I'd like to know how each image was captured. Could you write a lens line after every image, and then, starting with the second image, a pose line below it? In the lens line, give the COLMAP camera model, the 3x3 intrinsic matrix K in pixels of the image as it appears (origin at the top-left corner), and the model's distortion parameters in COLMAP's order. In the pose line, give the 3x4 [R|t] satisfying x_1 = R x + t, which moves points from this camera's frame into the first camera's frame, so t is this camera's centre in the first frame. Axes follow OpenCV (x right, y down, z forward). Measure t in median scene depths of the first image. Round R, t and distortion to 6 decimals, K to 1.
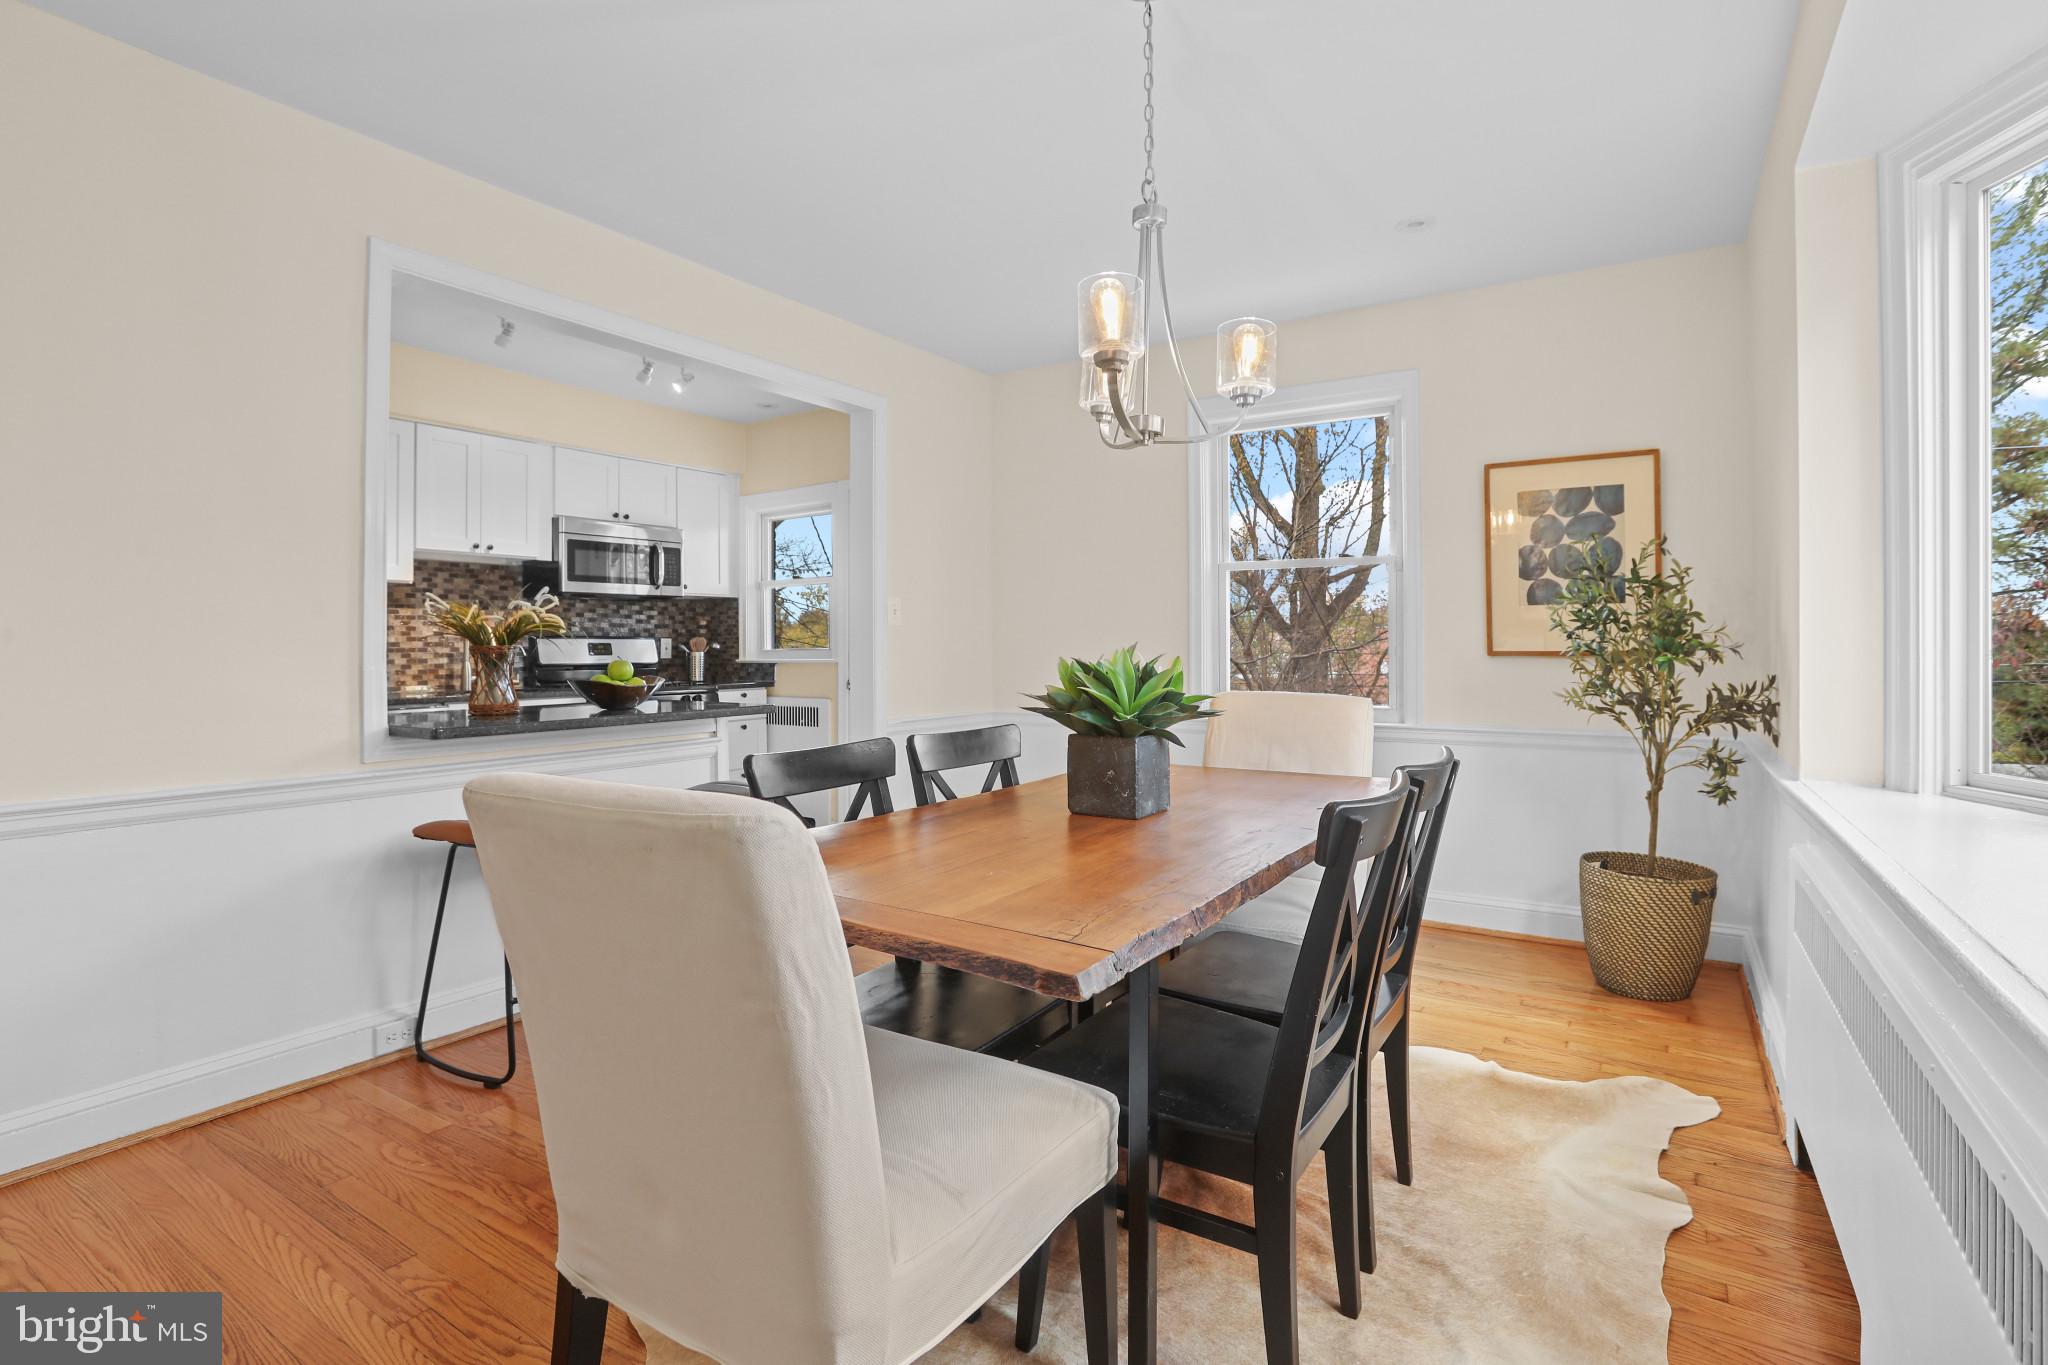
lens RADIAL K [[956.5, 0, 1029.2], [0, 956.5, 665.9], [0, 0, 1]] dist [-0.040638, 0.008766]
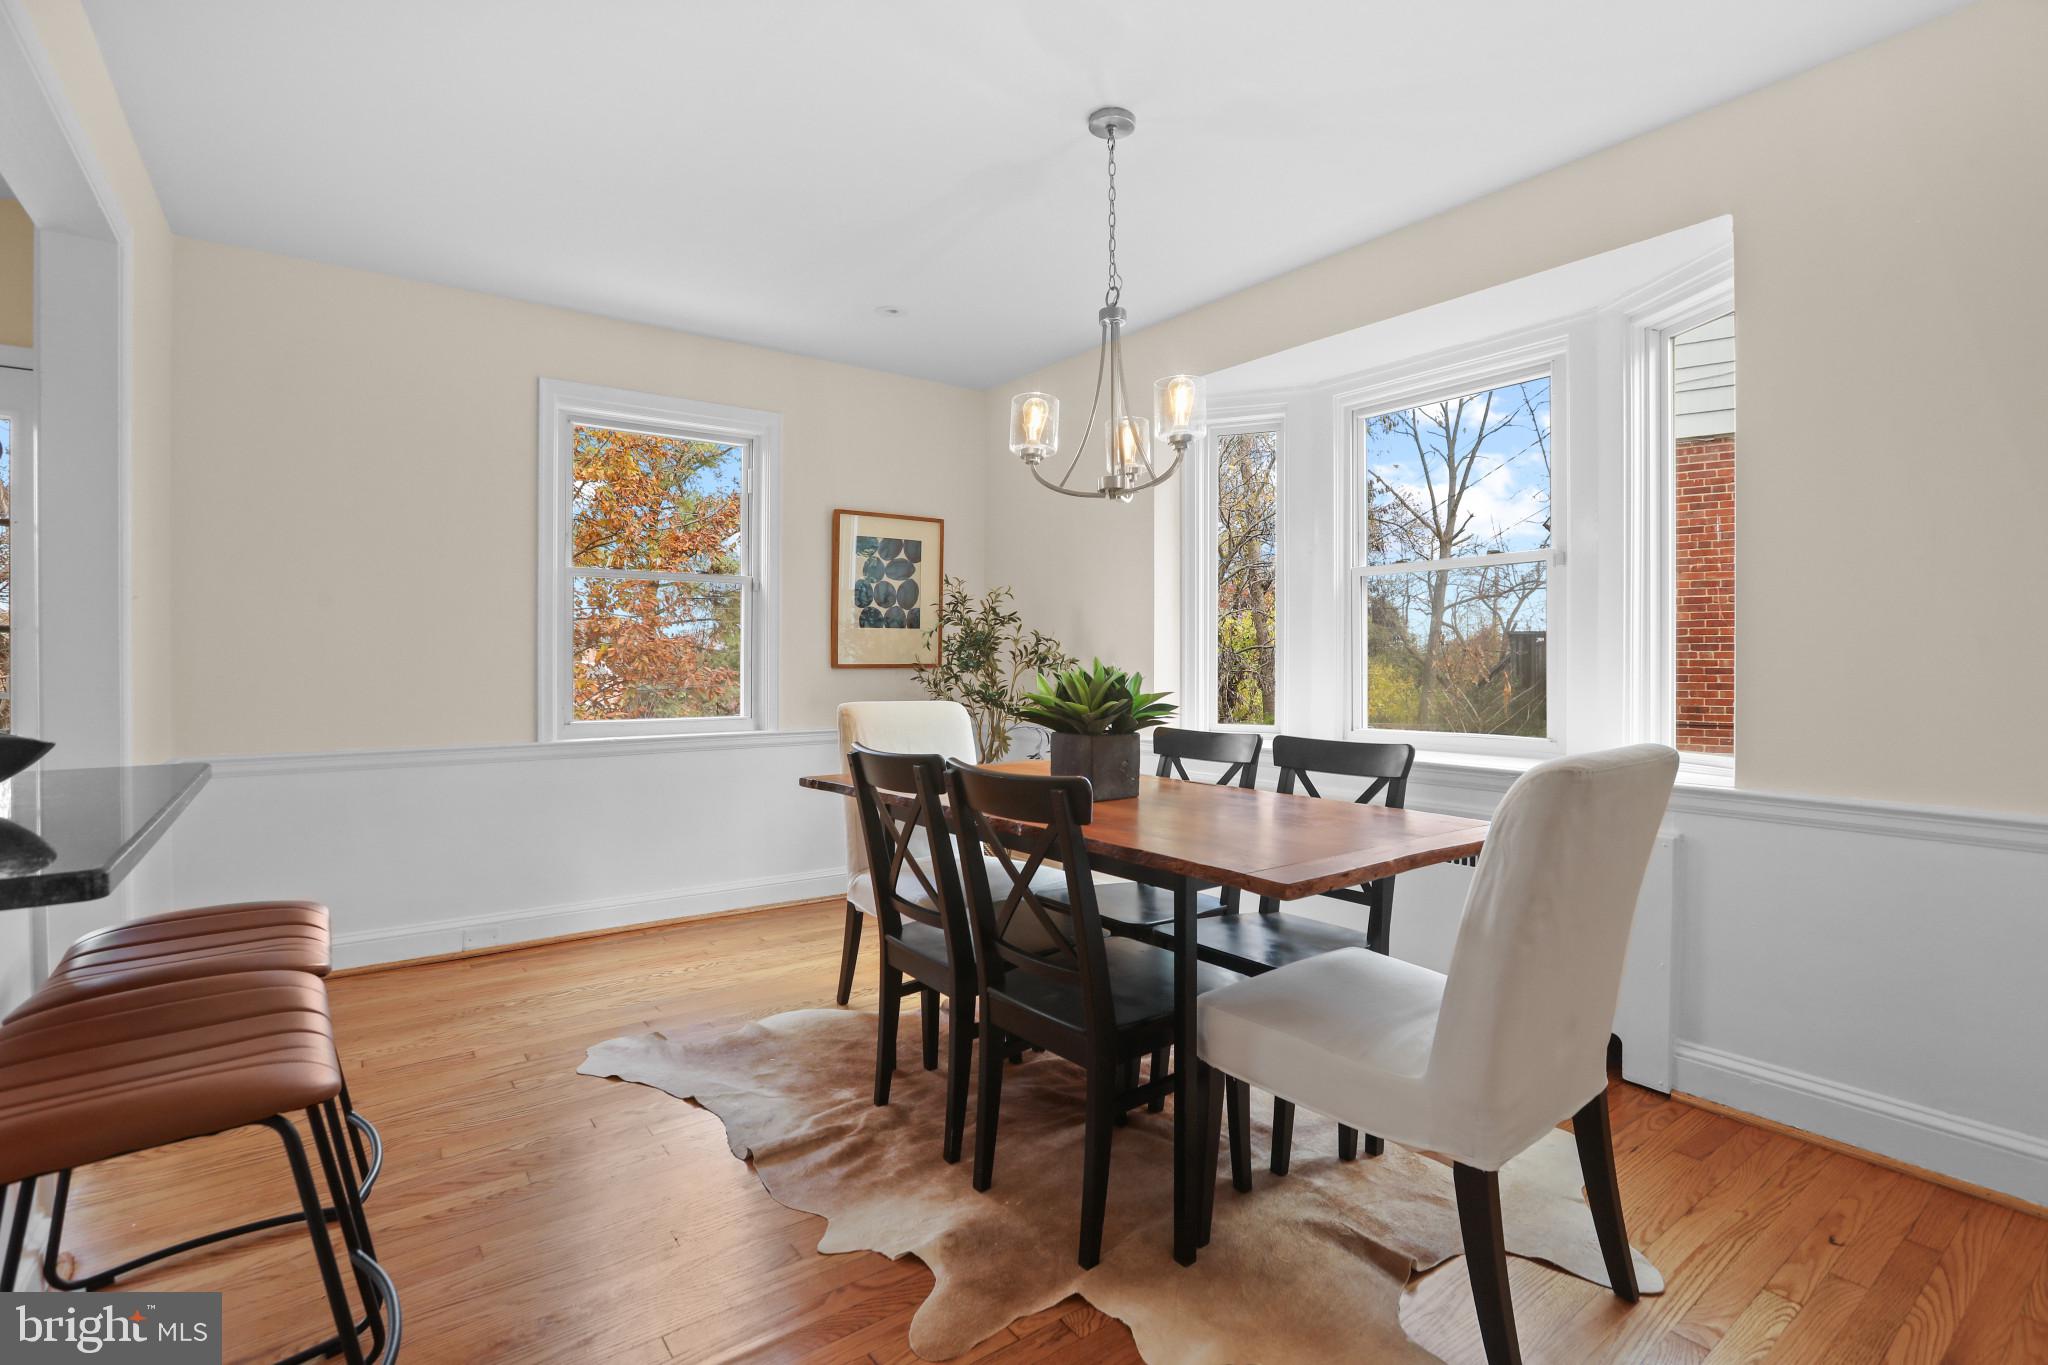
lens RADIAL K [[956.5, 0, 1013.0], [0, 956.5, 674.7], [0, 0, 1]] dist [-0.040638, 0.008766]
pose [[0.362860, -0.013502, 0.931746, -0.615907], [0.016339, 0.999833, 0.008126, -0.007931], [-0.931700, 0.012275, 0.363020, 0.372068]]
